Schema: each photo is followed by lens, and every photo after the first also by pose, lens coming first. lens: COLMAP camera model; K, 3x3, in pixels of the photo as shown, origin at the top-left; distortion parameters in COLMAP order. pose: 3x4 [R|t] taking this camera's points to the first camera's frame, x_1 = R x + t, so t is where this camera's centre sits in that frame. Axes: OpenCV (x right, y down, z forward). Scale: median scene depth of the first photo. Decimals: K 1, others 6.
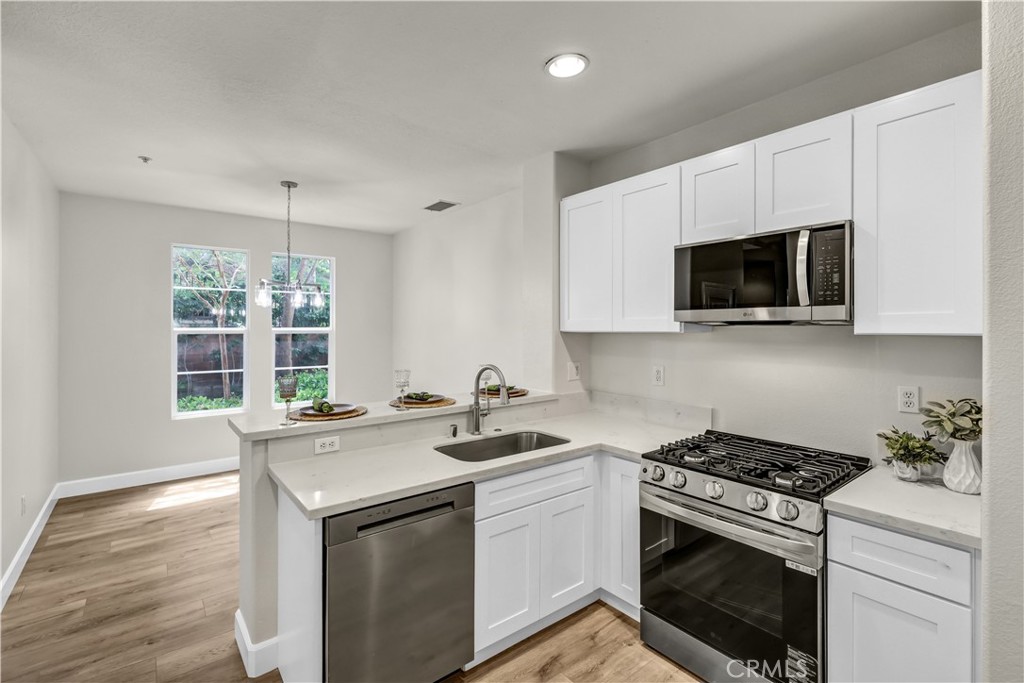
lens RADIAL K [[466.8, 0, 512.3], [0, 466.8, 325.1], [0, 0, 1]] dist [-0.000889, -0.000026]
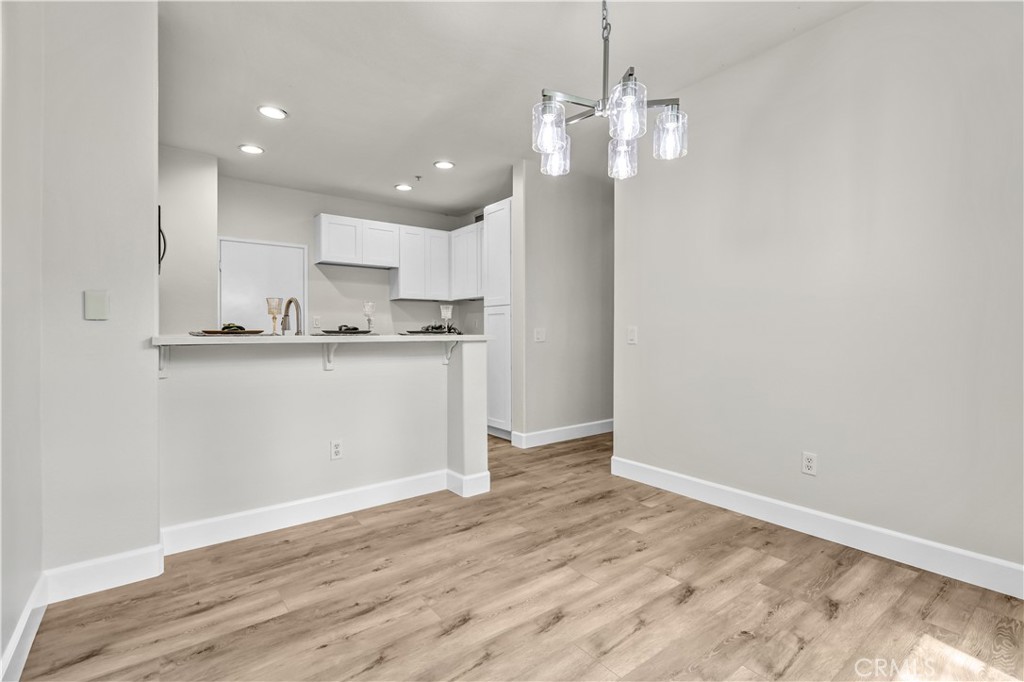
lens RADIAL K [[466.8, 0, 516.9], [0, 466.8, 340.0], [0, 0, 1]] dist [-0.000889, -0.000026]
pose [[-0.999979, 0.001148, 0.006345, -0.433838], [0.001220, 0.999935, 0.011351, 0.124735], [-0.006332, 0.011358, -0.999915, 1.530623]]
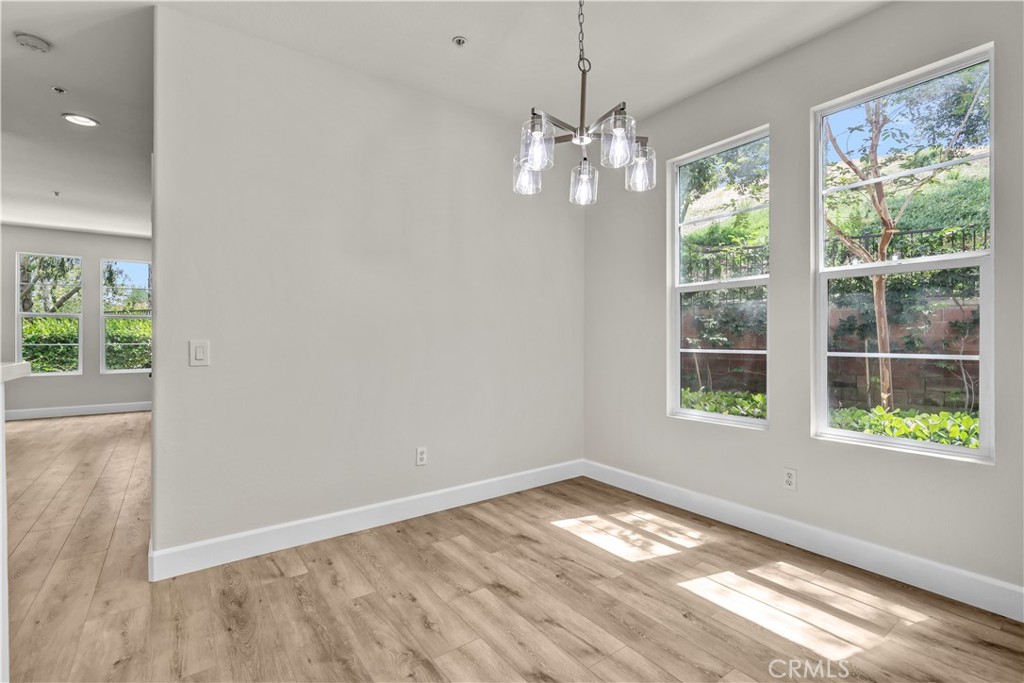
lens RADIAL K [[466.8, 0, 514.8], [0, 466.8, 337.9], [0, 0, 1]] dist [-0.000889, -0.000026]
pose [[-0.033233, -0.001638, -0.999446, -0.037935], [0.008391, 0.999963, -0.001918, 0.110342], [0.999412, -0.008450, -0.033218, 1.026197]]
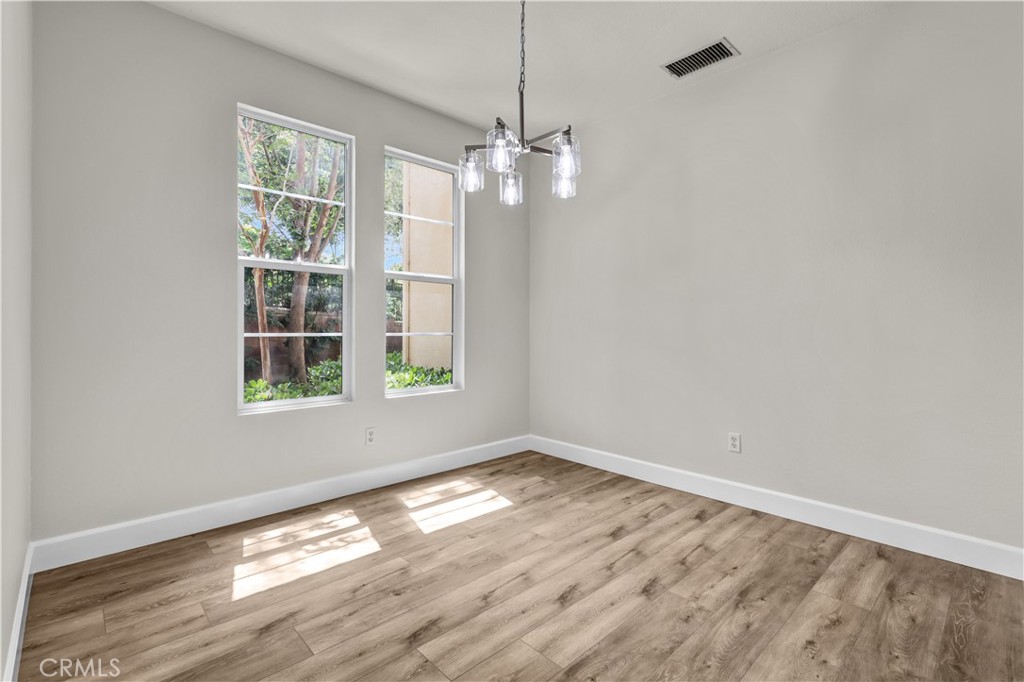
lens RADIAL K [[466.8, 0, 516.3], [0, 466.8, 335.2], [0, 0, 1]] dist [-0.000889, -0.000026]
pose [[0.995385, 0.001162, 0.095954, -0.577720], [-0.003030, 0.999809, 0.019327, 0.119524], [-0.095913, -0.019529, 0.995198, 0.522121]]
